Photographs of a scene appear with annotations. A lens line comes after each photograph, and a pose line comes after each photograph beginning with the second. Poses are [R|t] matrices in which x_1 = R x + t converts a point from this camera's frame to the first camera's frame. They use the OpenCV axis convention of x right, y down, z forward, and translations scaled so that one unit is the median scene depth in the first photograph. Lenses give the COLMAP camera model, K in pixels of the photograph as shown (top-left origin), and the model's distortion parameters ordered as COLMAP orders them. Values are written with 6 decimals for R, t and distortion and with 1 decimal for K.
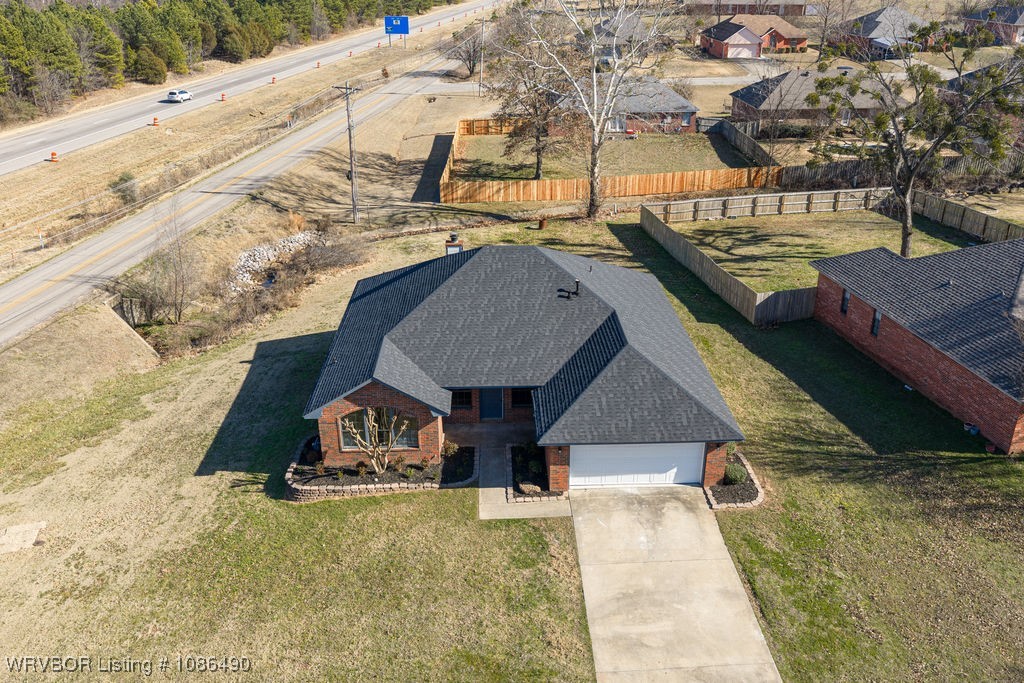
lens RADIAL K [[844.9, 0, 514.7], [0, 844.9, 339.1], [0, 0, 1]] dist [0.019753, -0.033000]
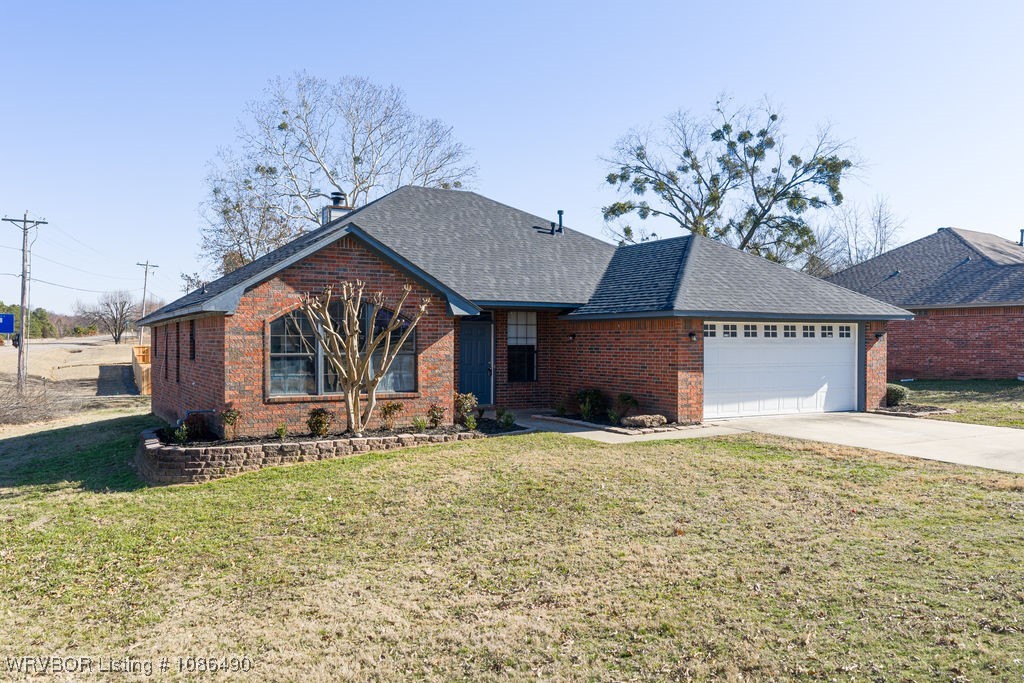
lens RADIAL K [[844.9, 0, 514.7], [0, 844.9, 339.1], [0, 0, 1]] dist [0.019753, -0.033000]
pose [[0.896100, 0.008143, 0.443778, -0.254379], [0.174849, 0.912507, -0.369808, 0.263894], [-0.407962, 0.408980, 0.816274, 0.465005]]
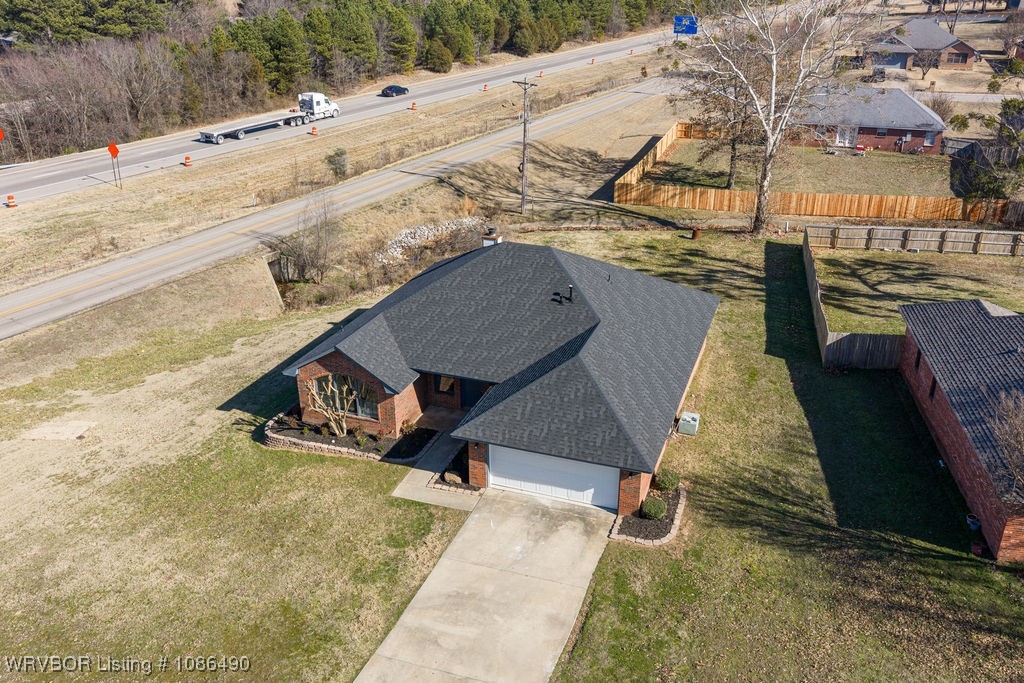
lens RADIAL K [[844.9, 0, 514.7], [0, 844.9, 339.1], [0, 0, 1]] dist [0.019753, -0.033000]
pose [[0.928158, 0.153876, -0.338888, 0.339028], [-0.153399, 0.987757, 0.028366, -0.024911], [0.339104, 0.025657, 0.940399, 0.048983]]
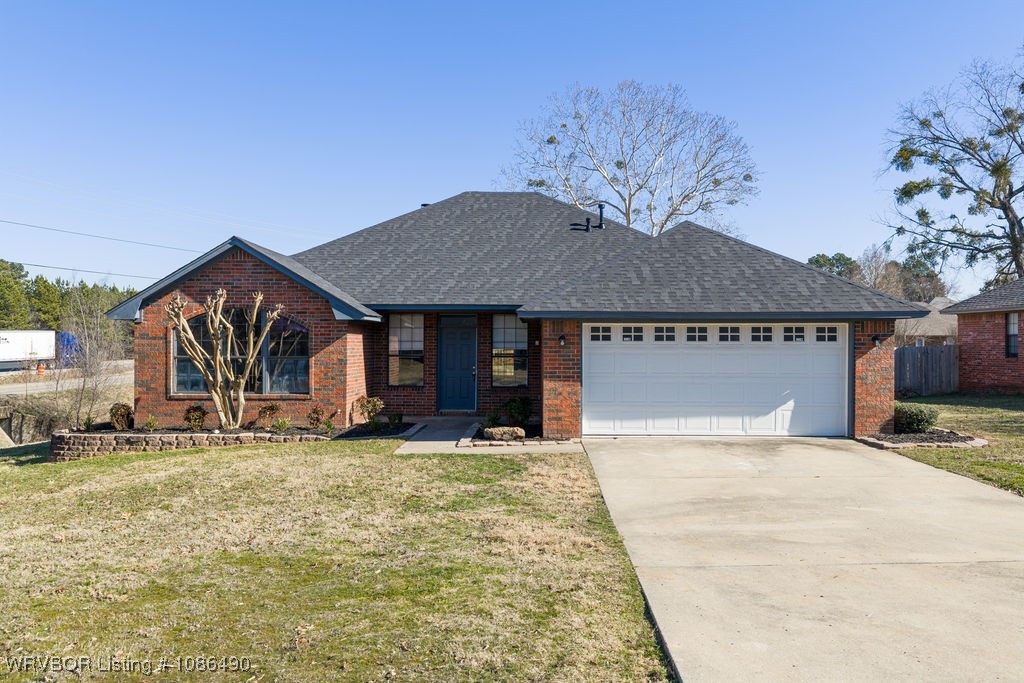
lens RADIAL K [[844.9, 0, 514.7], [0, 844.9, 339.1], [0, 0, 1]] dist [0.019753, -0.033000]
pose [[0.998395, 0.008071, -0.056052, 0.043228], [-0.030511, 0.910506, -0.412368, 0.276790], [0.047707, 0.413416, 0.909292, 0.430002]]
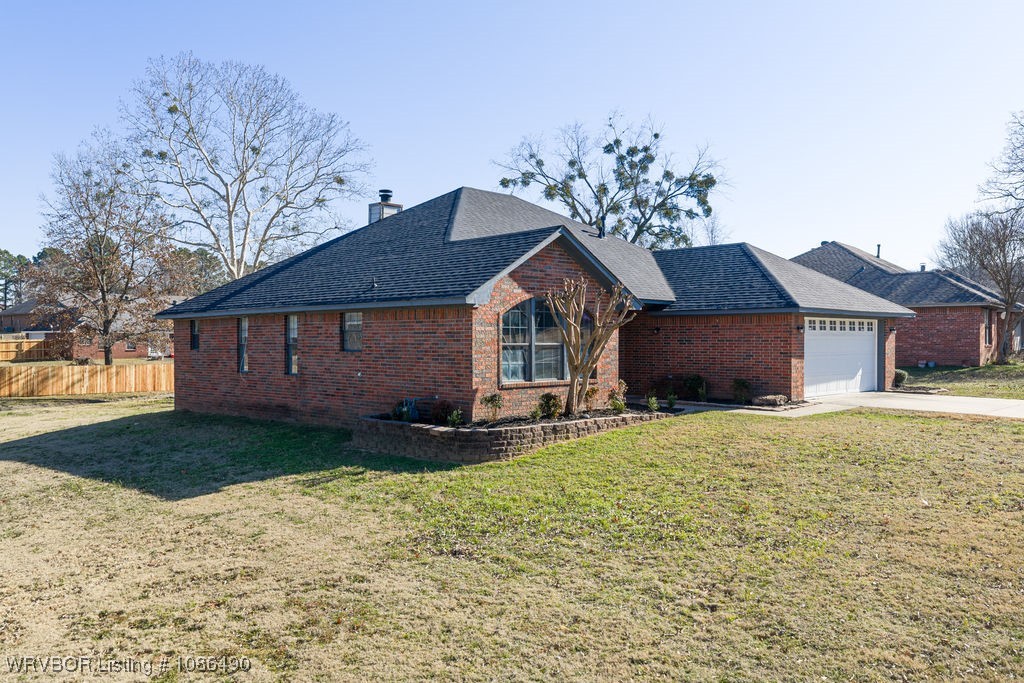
lens RADIAL K [[844.9, 0, 514.7], [0, 844.9, 339.1], [0, 0, 1]] dist [0.019753, -0.033000]
pose [[0.737026, 0.007059, 0.675827, -0.479578], [0.270786, 0.913096, -0.304844, 0.232607], [-0.619247, 0.407683, 0.671064, 0.549179]]
